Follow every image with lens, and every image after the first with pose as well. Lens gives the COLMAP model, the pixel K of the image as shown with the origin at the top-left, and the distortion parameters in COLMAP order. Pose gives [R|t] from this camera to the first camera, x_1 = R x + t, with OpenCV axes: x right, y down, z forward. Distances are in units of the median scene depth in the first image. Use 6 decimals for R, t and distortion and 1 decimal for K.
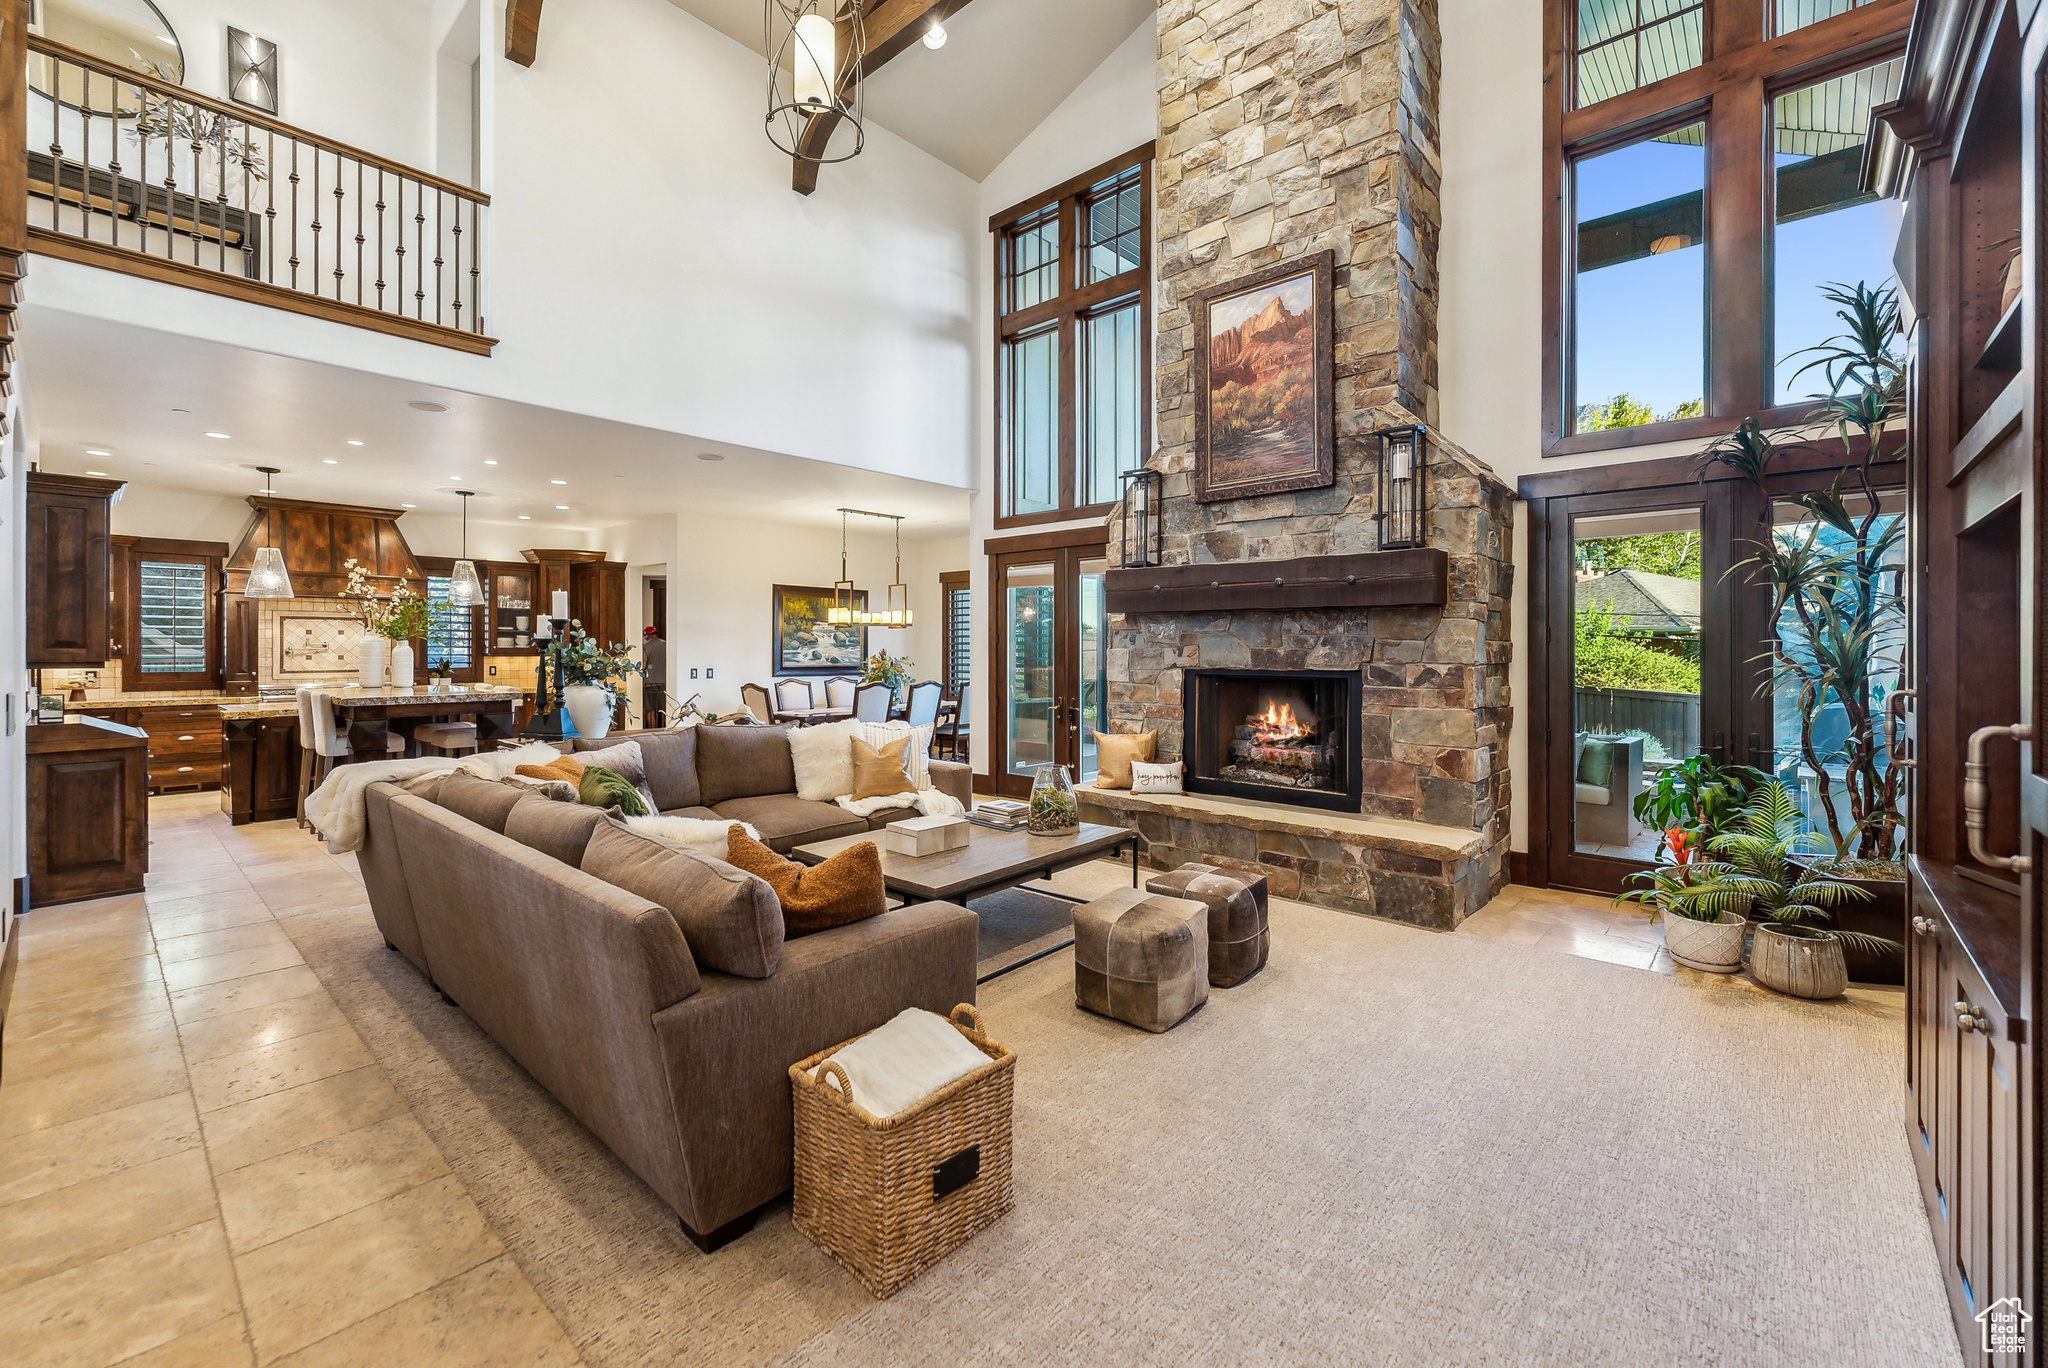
lens RADIAL K [[848.1, 0, 1017.2], [0, 848.1, 652.8], [0, 0, 1]] dist [0.000431, -0.000104]
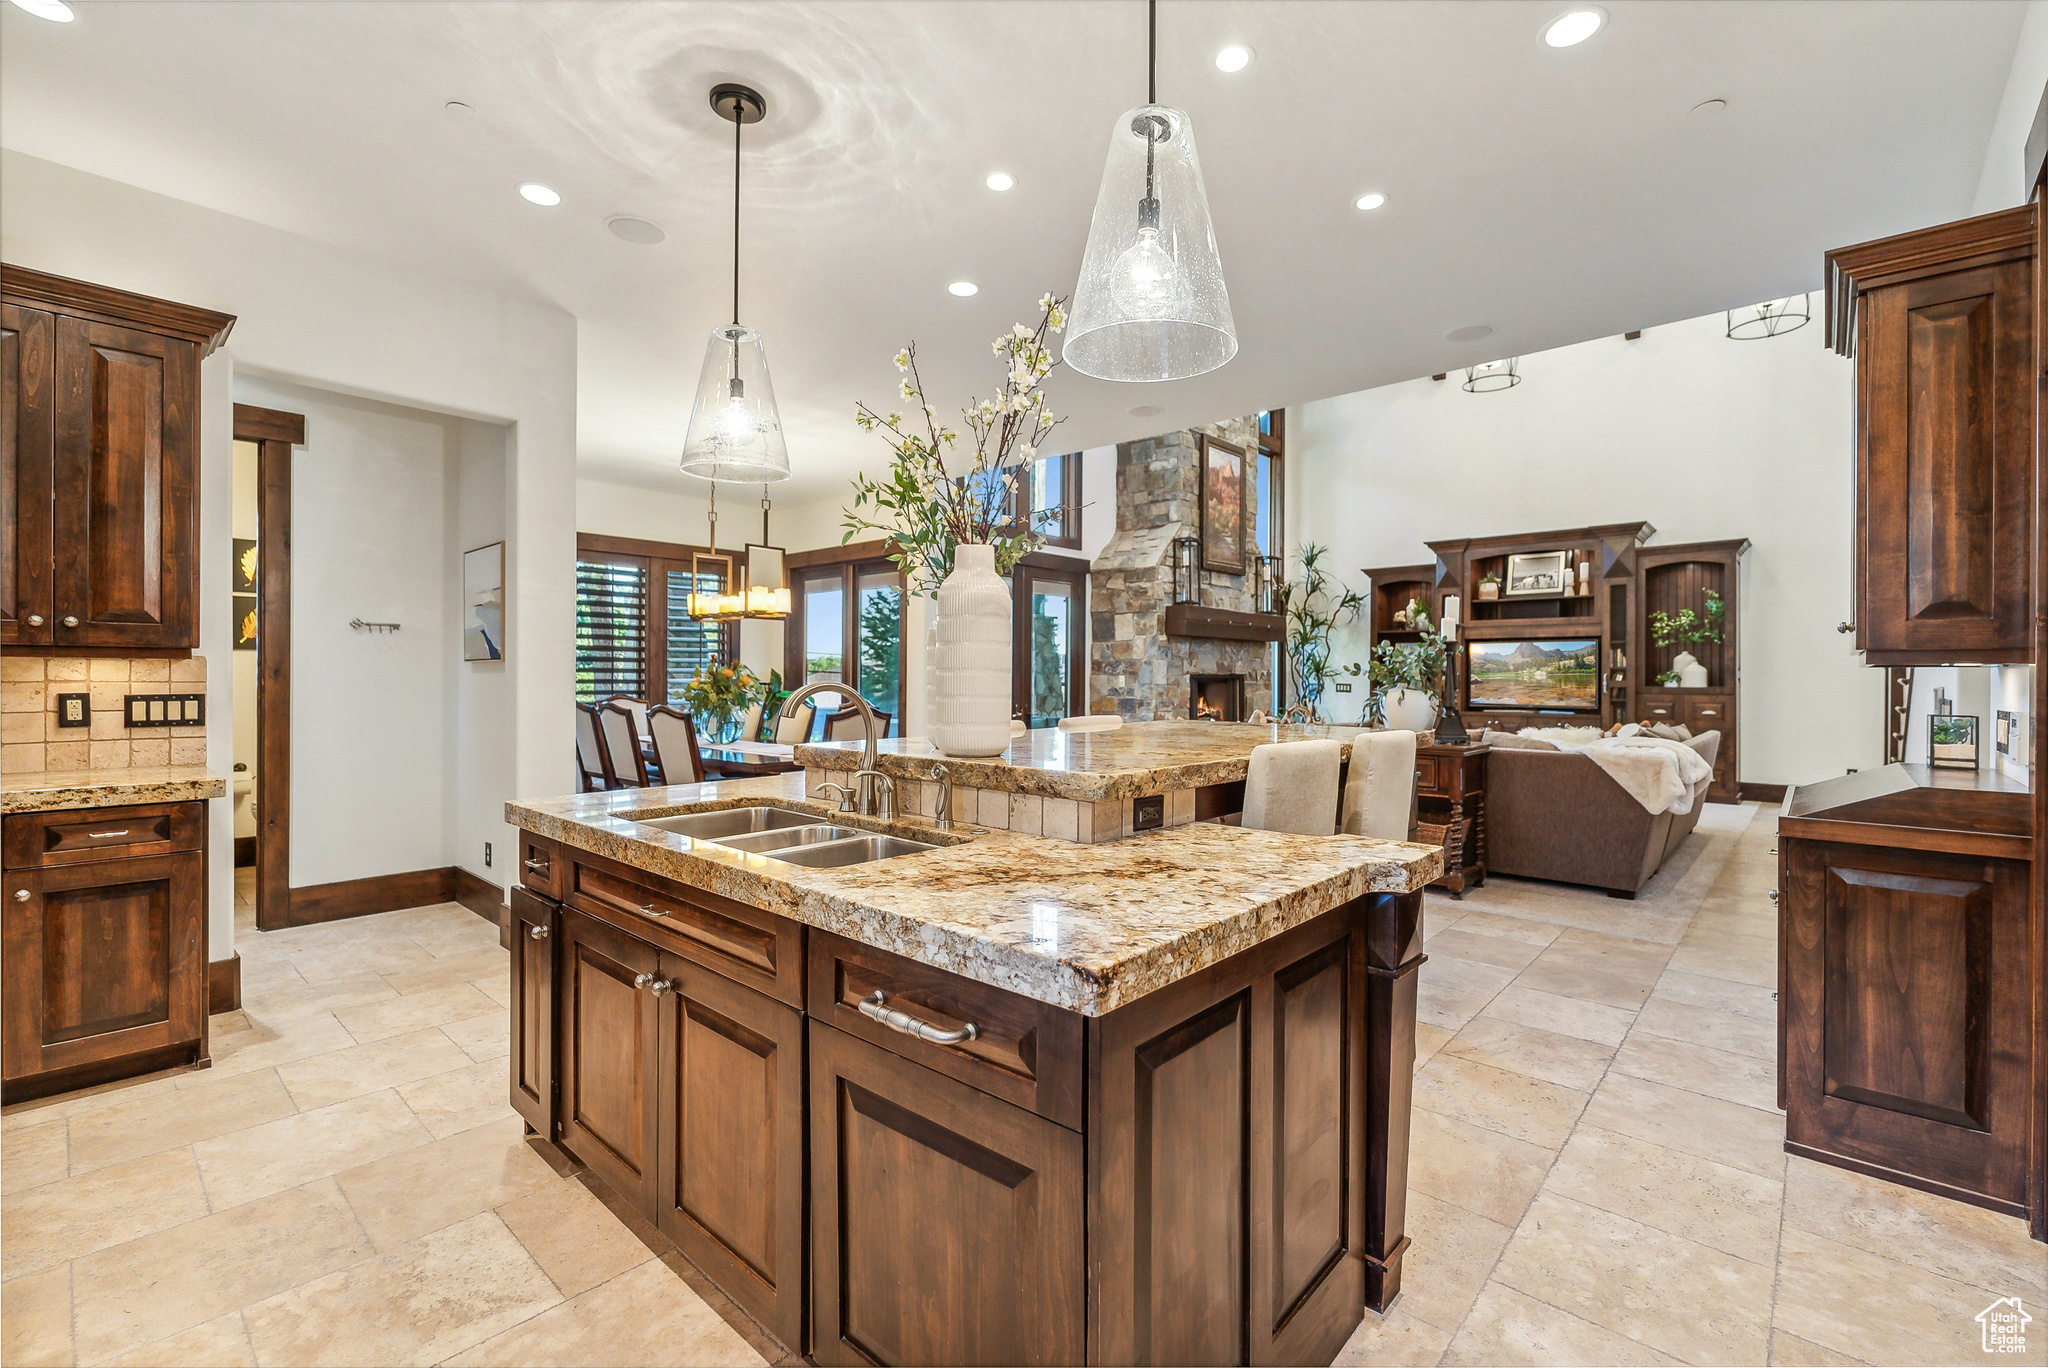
lens RADIAL K [[881.7, 0, 1024.3], [0, 881.7, 678.0], [0, 0, 1]] dist [0.001845, 0.000287]
pose [[0.004676, -0.005809, 0.999972, -1.465833], [-0.000341, 0.999983, 0.005810, 0.017735], [-0.999989, -0.000369, 0.004674, 1.364704]]
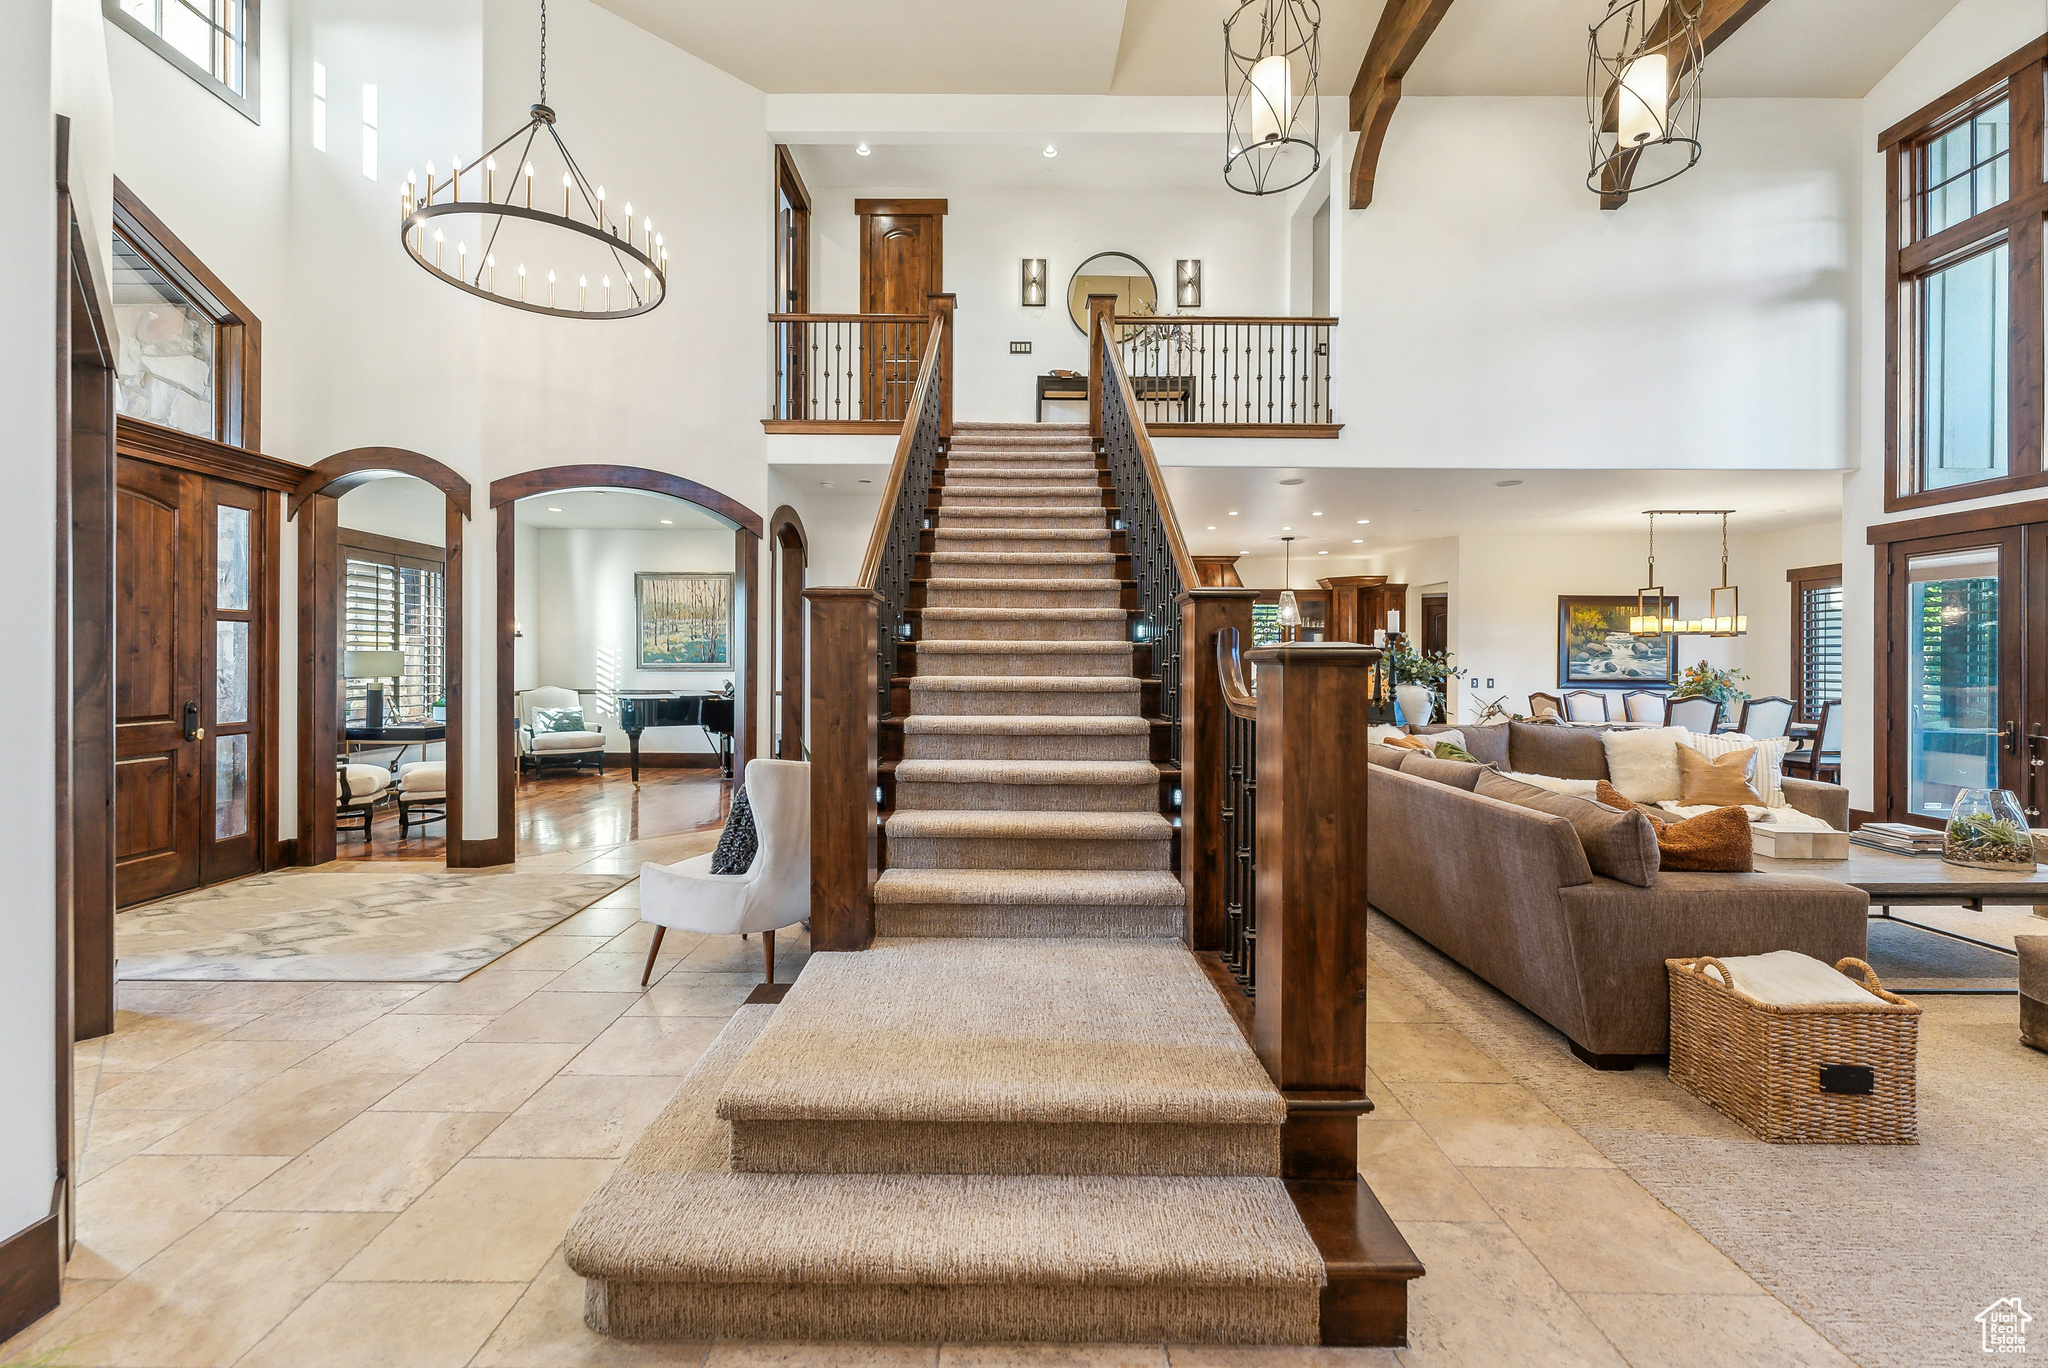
lens RADIAL K [[826.7, 0, 1009.8], [0, 826.7, 664.0], [0, 0, 1]] dist [0.002283, -0.000103]
pose [[0.669910, 0.002983, -0.742436, 0.001627], [-0.007777, 0.999965, -0.002999, 0.014466], [0.742401, 0.007784, 0.669910, -0.241207]]
